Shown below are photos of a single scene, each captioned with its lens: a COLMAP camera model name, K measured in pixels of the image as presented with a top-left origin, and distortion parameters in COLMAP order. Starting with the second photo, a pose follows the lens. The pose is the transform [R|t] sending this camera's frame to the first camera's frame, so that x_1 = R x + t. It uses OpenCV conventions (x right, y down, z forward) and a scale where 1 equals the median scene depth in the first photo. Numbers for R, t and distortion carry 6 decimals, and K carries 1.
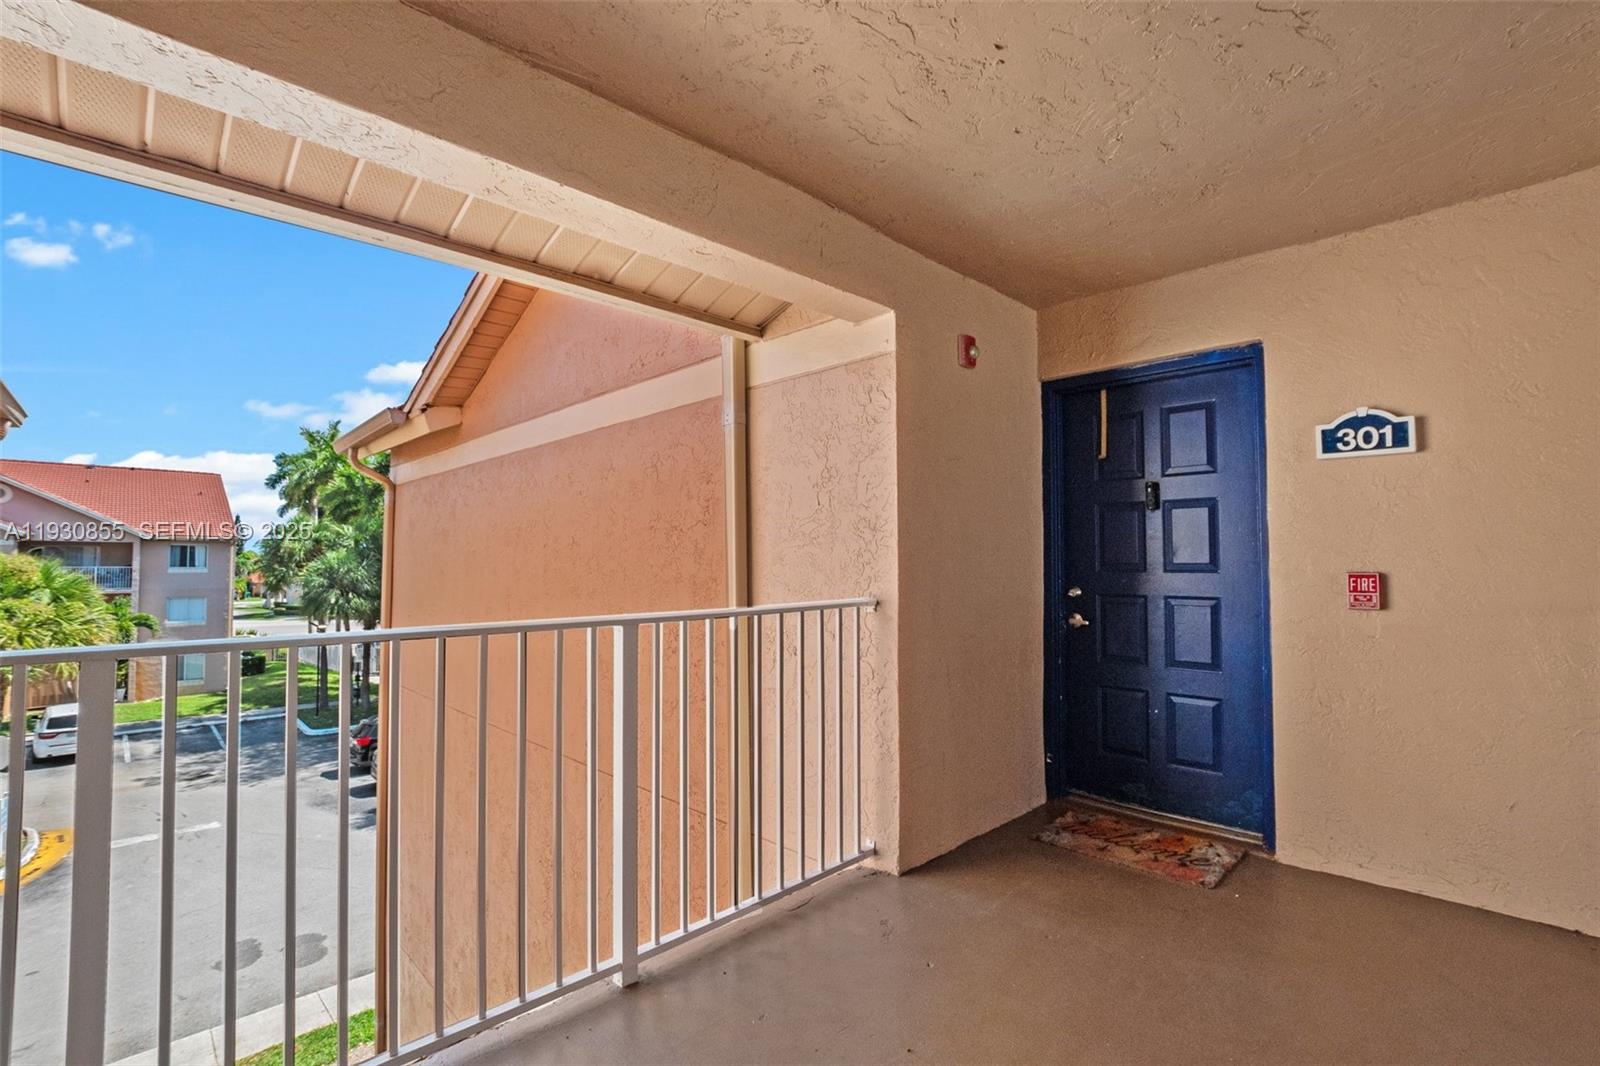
lens RADIAL K [[733.6, 0, 803.7], [0, 733.6, 538.1], [0, 0, 1]] dist [-0.017769, -0.000229]
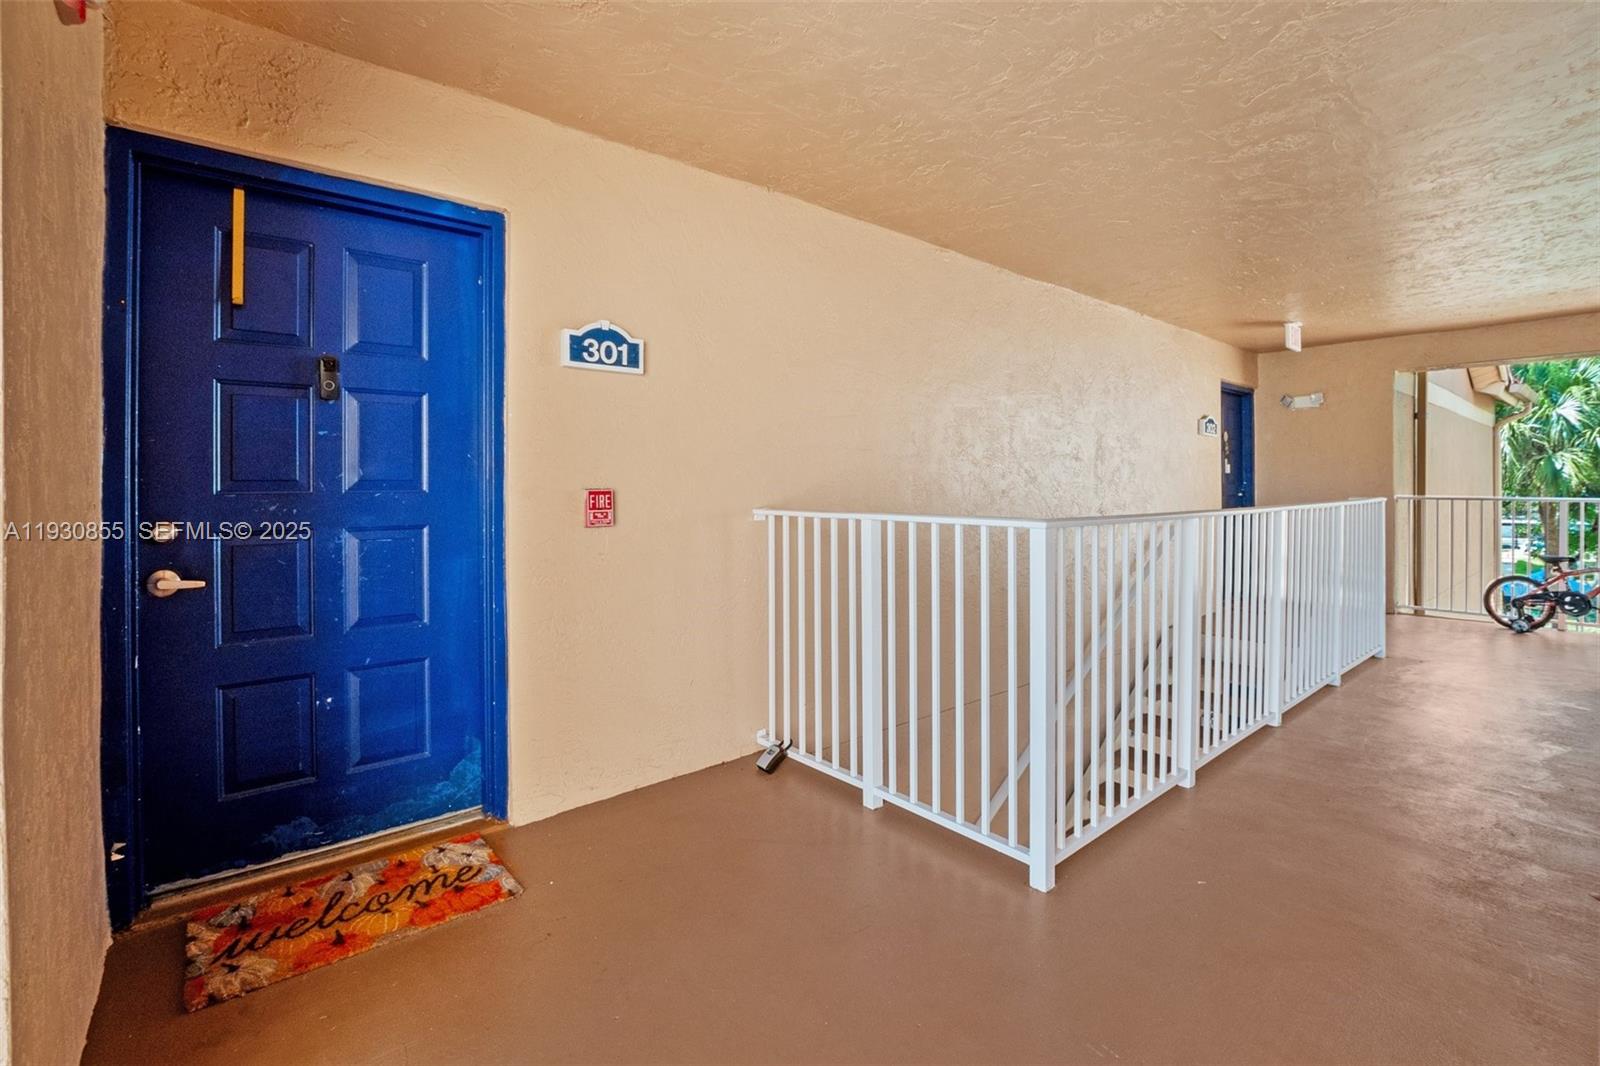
lens RADIAL K [[733.6, 0, 850.1], [0, 733.6, 487.6], [0, 0, 1]] dist [-0.017769, -0.000229]
pose [[0.048569, -0.004911, 0.998808, -0.186640], [-0.029106, 0.999556, 0.006330, 0.027125], [-0.998396, -0.029379, 0.048405, 0.572309]]
